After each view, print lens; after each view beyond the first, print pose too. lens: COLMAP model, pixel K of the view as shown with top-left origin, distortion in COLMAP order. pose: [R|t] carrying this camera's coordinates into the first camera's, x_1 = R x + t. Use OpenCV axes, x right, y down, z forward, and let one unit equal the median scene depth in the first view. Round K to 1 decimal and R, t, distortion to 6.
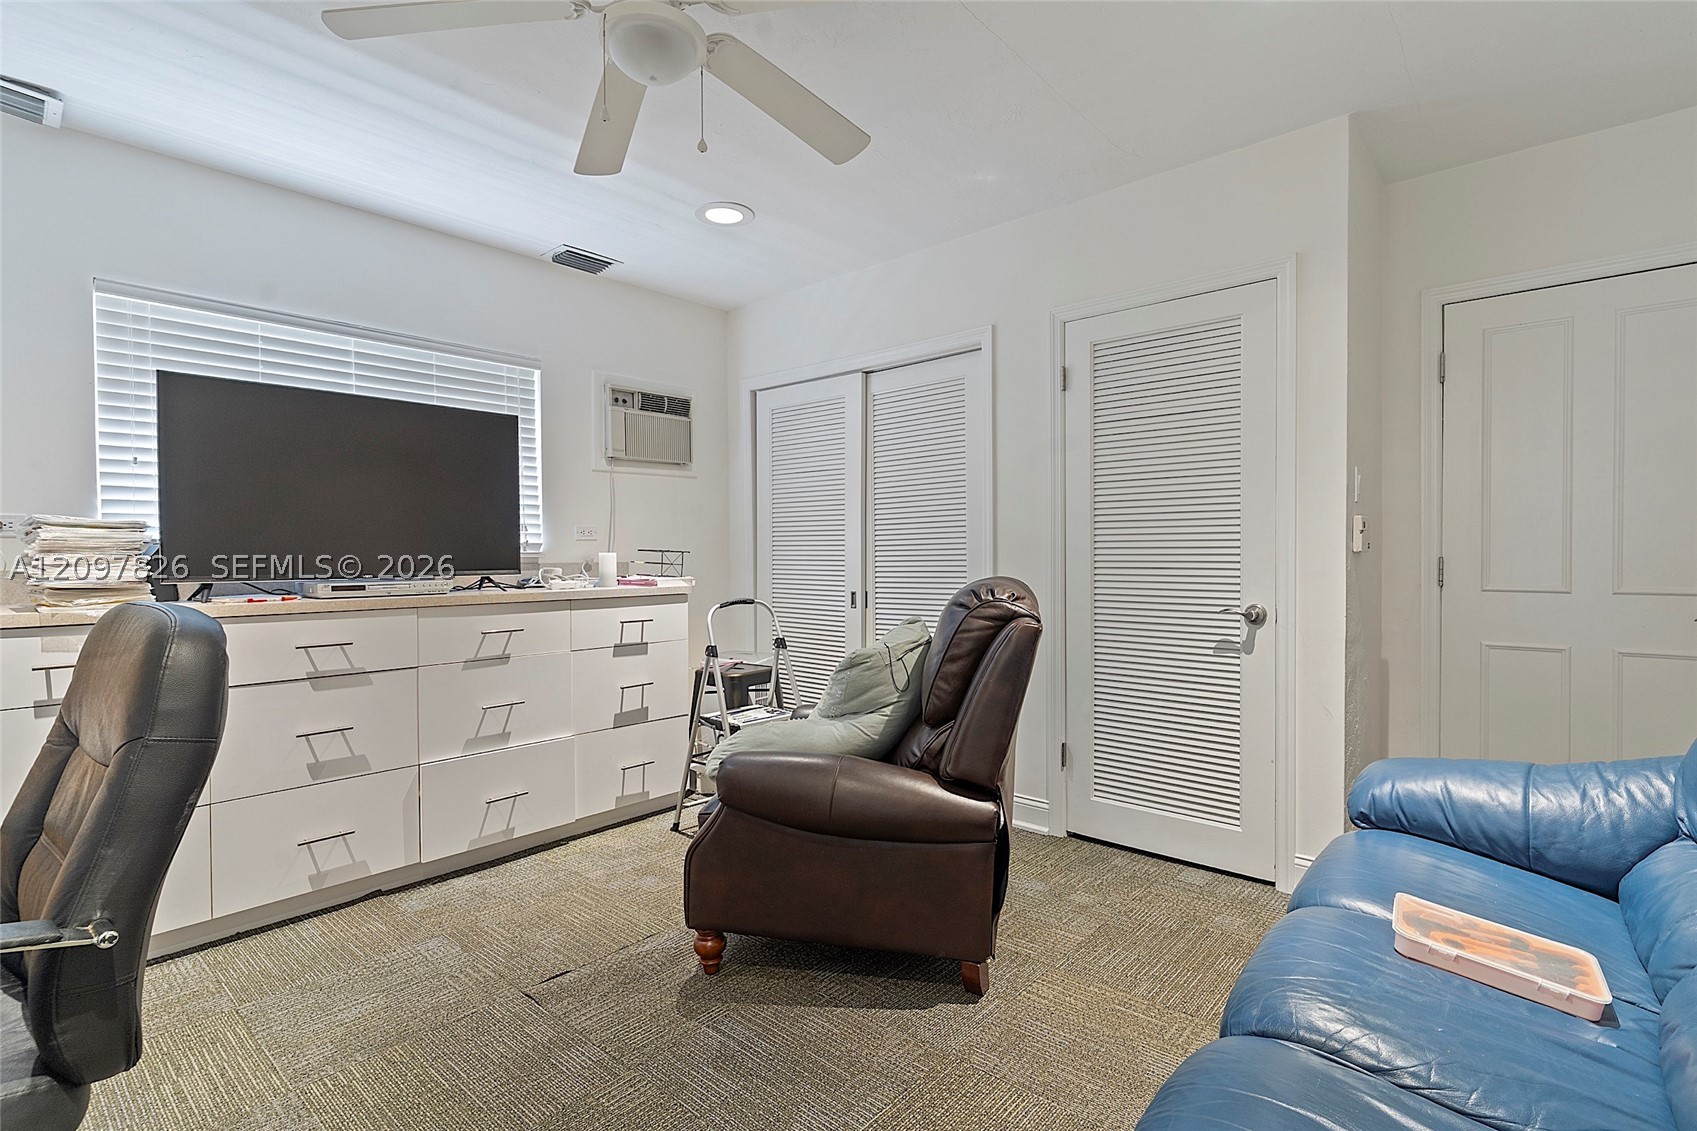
lens RADIAL K [[818.8, 0, 847.8], [0, 818.8, 570.9], [0, 0, 1]] dist [0.003128, 0.000147]
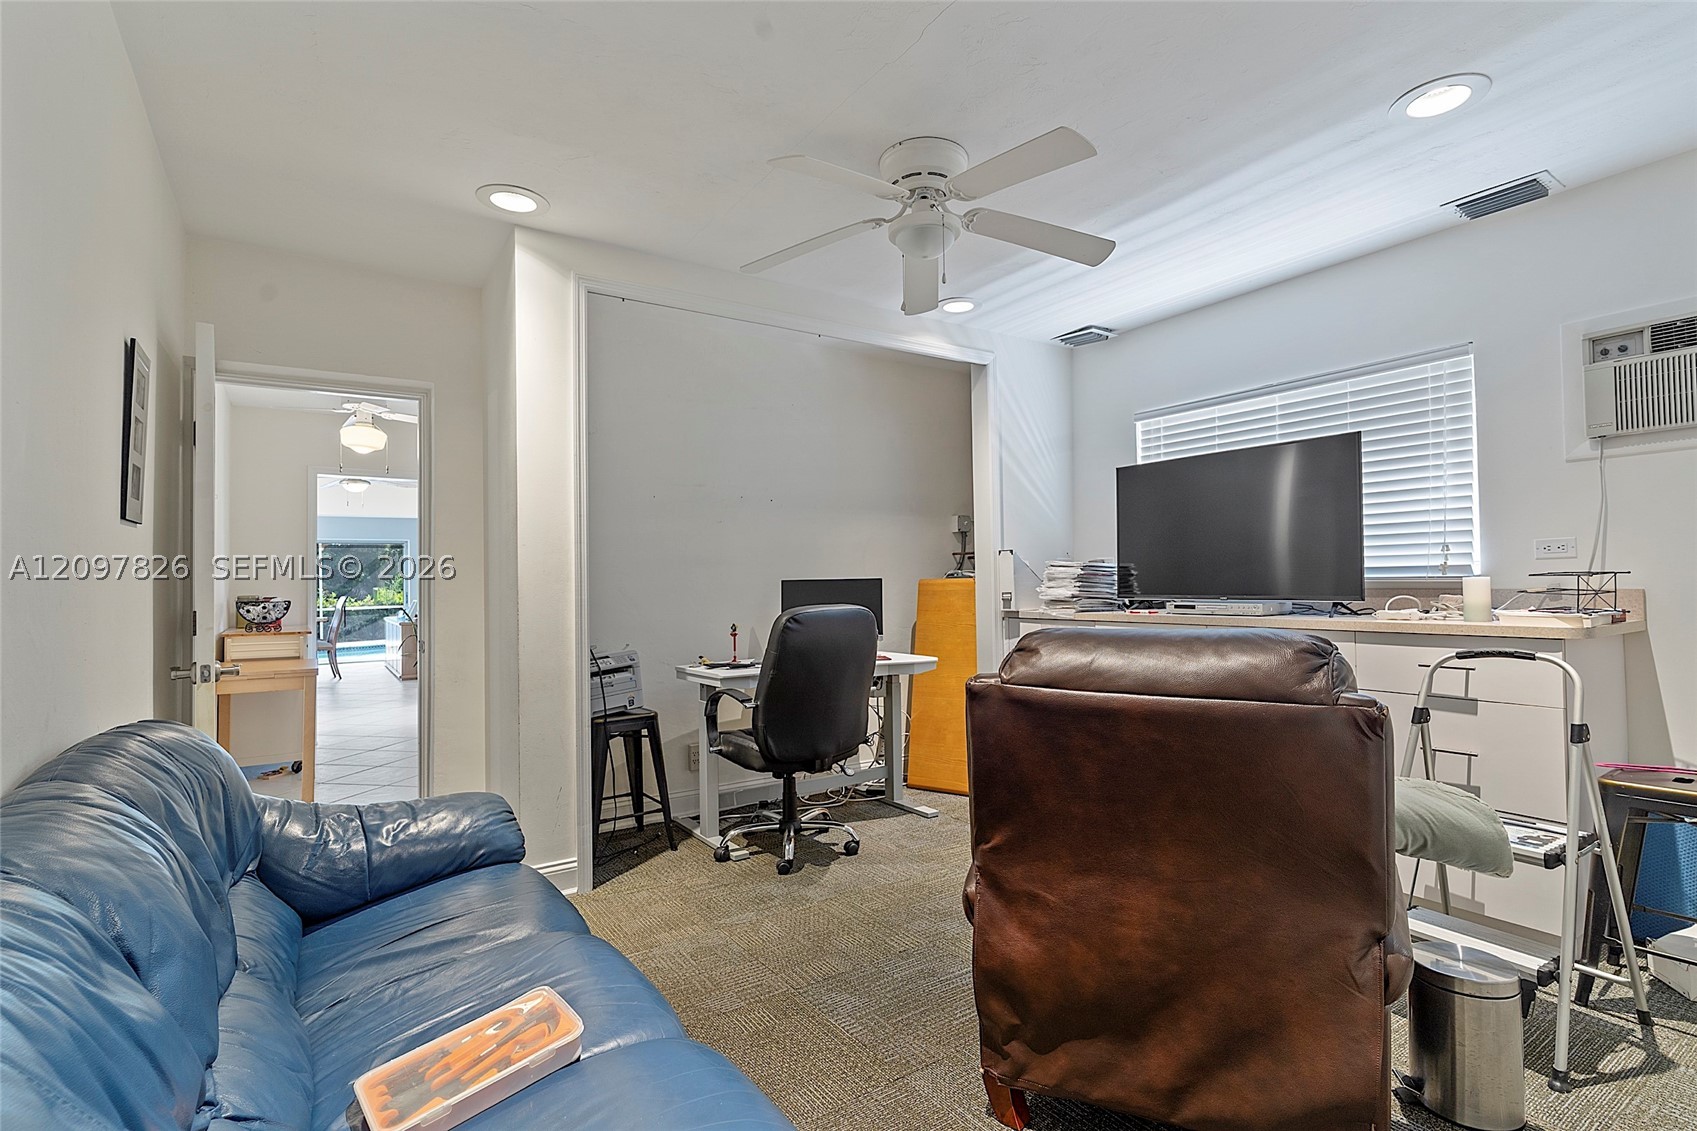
lens RADIAL K [[818.8, 0, 848.3], [0, 818.8, 561.4], [0, 0, 1]] dist [0.003128, 0.000147]
pose [[-0.262190, -0.018171, -0.964845, 0.618914], [-0.006932, 0.999832, -0.016946, -0.019915], [0.964991, 0.002245, -0.262272, 0.652800]]
